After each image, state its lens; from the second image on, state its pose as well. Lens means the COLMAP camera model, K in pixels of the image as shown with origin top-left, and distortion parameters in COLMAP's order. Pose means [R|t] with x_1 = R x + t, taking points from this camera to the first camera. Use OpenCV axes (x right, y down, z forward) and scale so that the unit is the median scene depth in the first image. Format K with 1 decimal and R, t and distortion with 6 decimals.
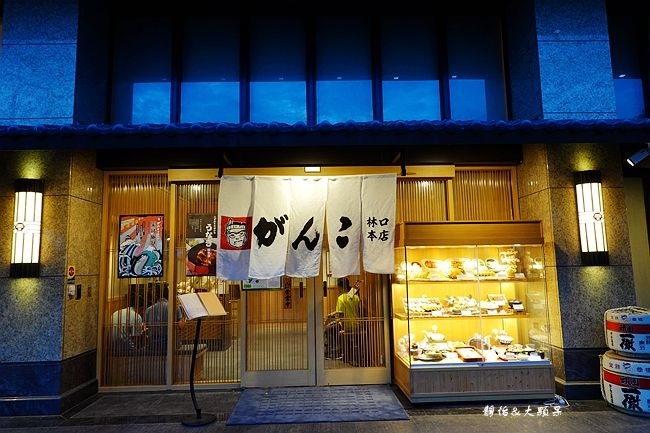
lens RADIAL K [[435.3, 0, 325.0], [0, 435.3, 216.5], [0, 0, 1]] dist [0.001583, -0.000550]
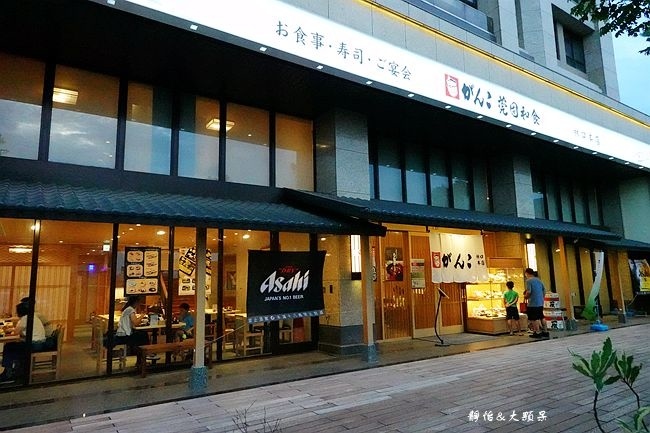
lens RADIAL K [[435.3, 0, 325.0], [0, 435.3, 216.5], [0, 0, 1]] dist [0.001583, -0.000550]
pose [[0.841646, 0.081811, 0.533797, -1.819503], [-0.061724, 0.996554, -0.055412, -0.021910], [-0.536491, 0.013689, 0.843795, -0.499059]]
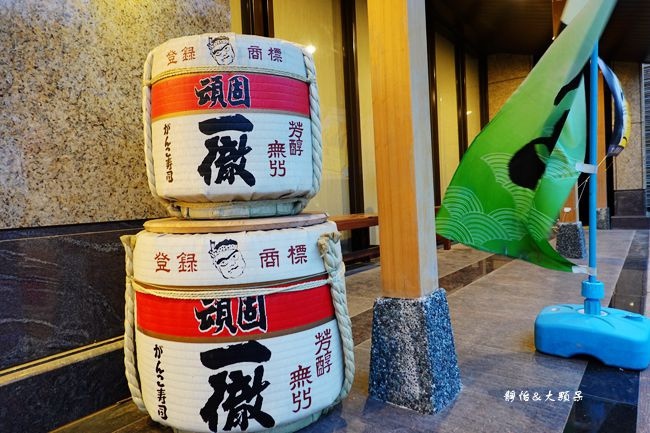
lens RADIAL K [[435.3, 0, 325.0], [0, 435.3, 216.5], [0, 0, 1]] dist [0.001583, -0.000550]
pose [[0.621322, -0.038930, 0.782588, 0.487156], [-0.051199, 0.994613, 0.090126, 0.267597], [-0.781881, -0.096065, 0.615982, 0.728064]]
